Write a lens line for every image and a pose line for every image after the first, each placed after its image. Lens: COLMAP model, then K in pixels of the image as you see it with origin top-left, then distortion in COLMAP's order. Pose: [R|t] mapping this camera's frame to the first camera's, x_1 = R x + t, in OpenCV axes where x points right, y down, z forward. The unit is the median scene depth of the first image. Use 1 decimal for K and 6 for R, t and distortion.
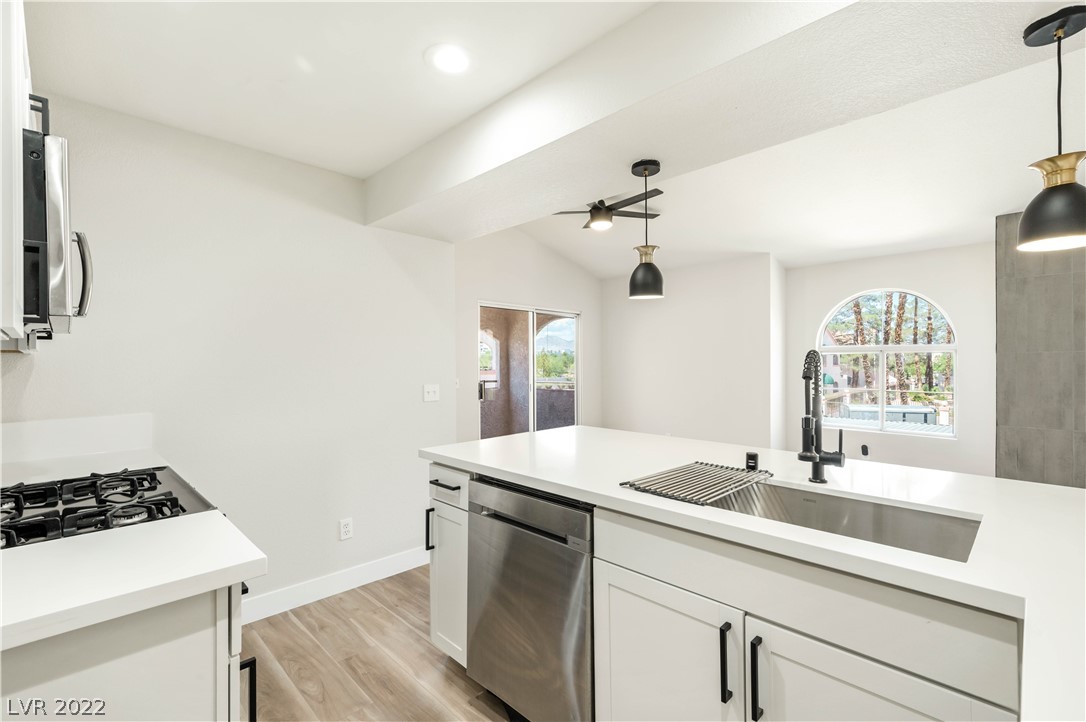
lens RADIAL K [[490.0, 0, 544.8], [0, 490.0, 360.5], [0, 0, 1]] dist [-0.001363, 0.000109]
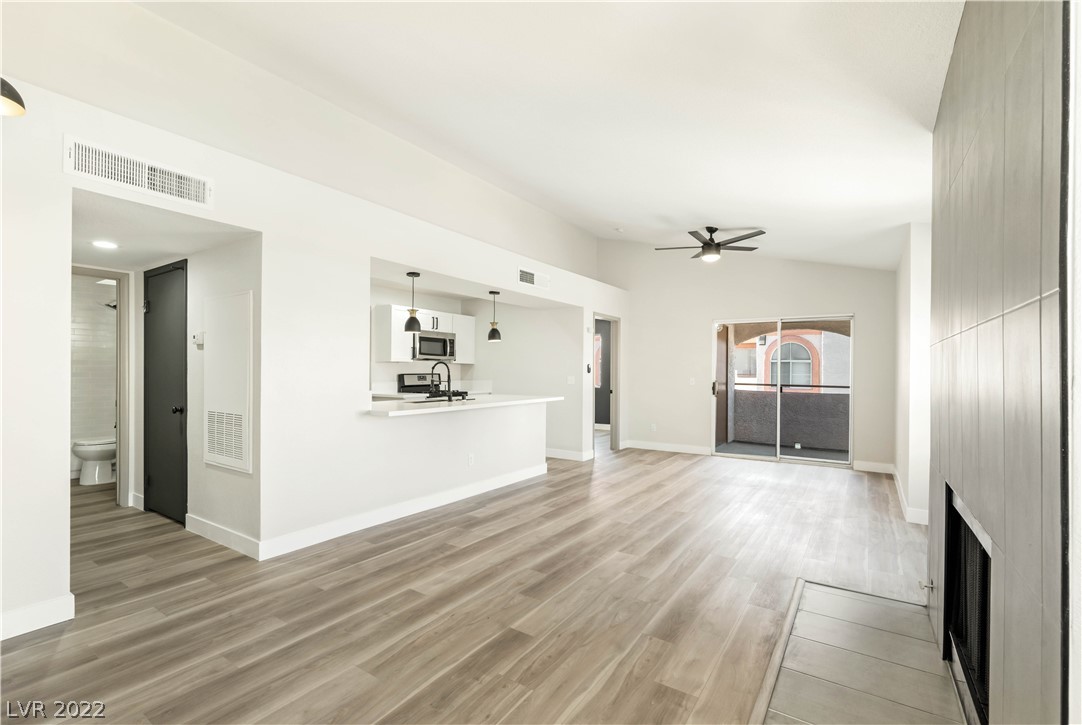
lens RADIAL K [[479.6, 0, 544.1], [0, 479.6, 371.4], [0, 0, 1]] dist [-0.000642, -0.000011]
pose [[0.199615, 0.002934, -0.979870, 1.459981], [-0.001637, 0.999995, 0.002660, 0.016589], [0.979873, 0.001073, 0.199619, 0.380394]]
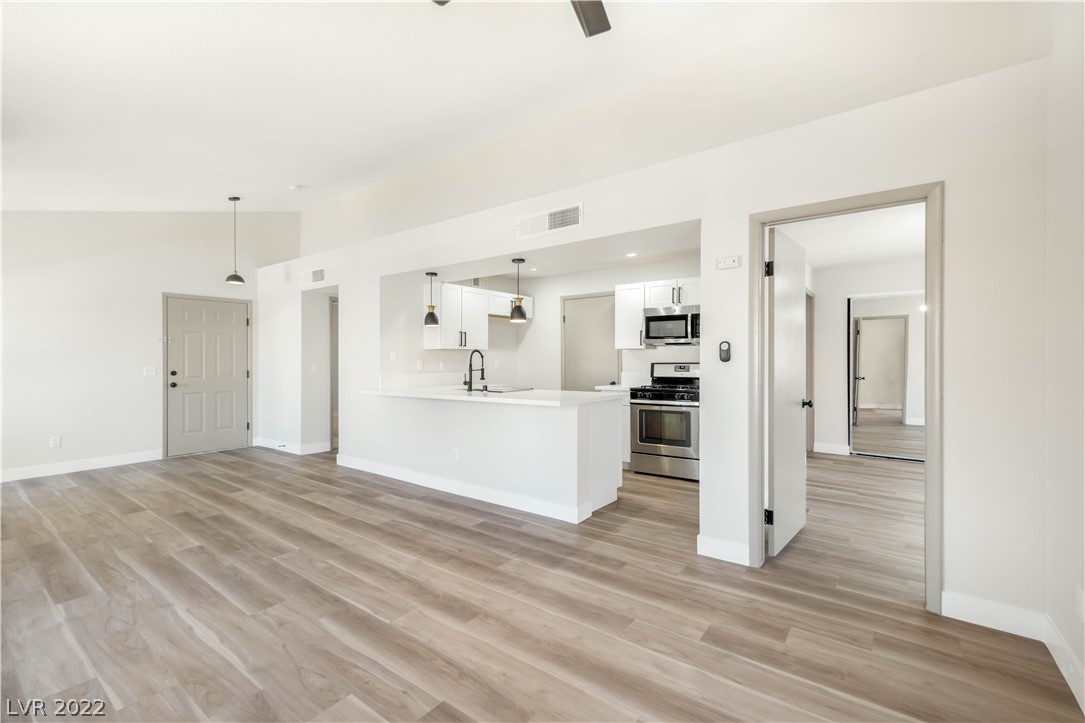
lens RADIAL K [[467.7, 0, 549.5], [0, 467.7, 361.1], [0, 0, 1]] dist [0.002108, 0.000436]
pose [[-0.987912, 0.006390, -0.154883, 0.200638], [0.006478, 0.999979, -0.000064, 0.024119], [0.154880, -0.001067, -0.987933, 1.555105]]
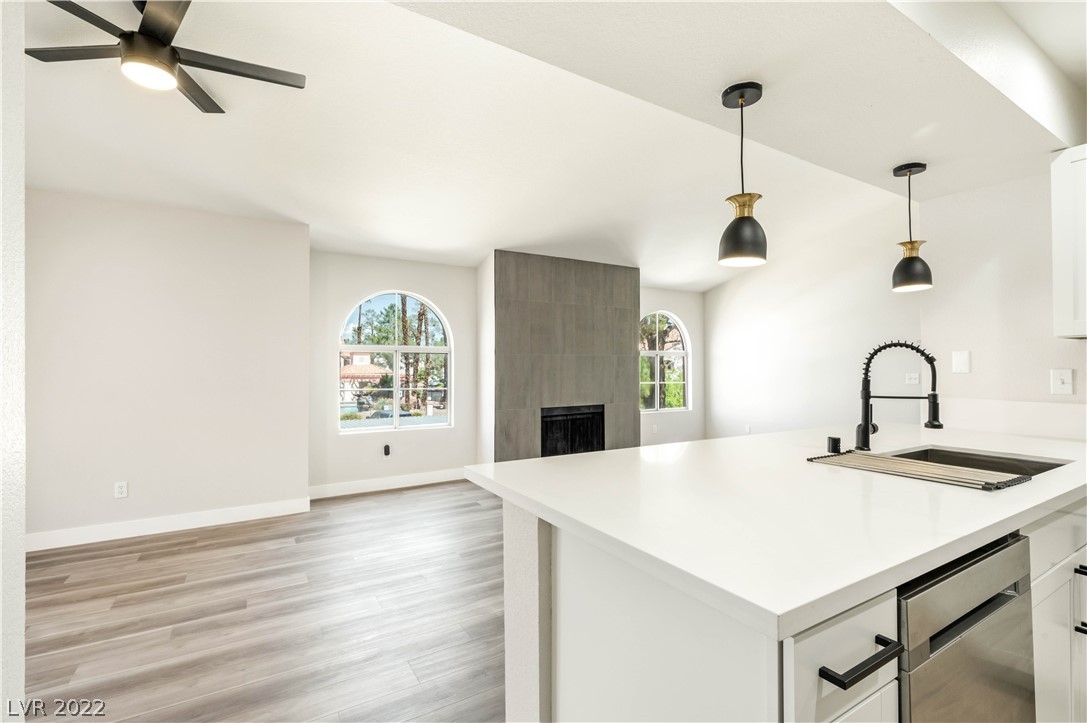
lens RADIAL K [[490.5, 0, 545.3], [0, 490.5, 361.0], [0, 0, 1]] dist [-0.001363, 0.000109]
pose [[0.232156, 0.012435, 0.972599, -0.311694], [-0.000352, 0.999919, -0.012700, 0.018285], [-0.972678, 0.002606, 0.232142, 0.575898]]
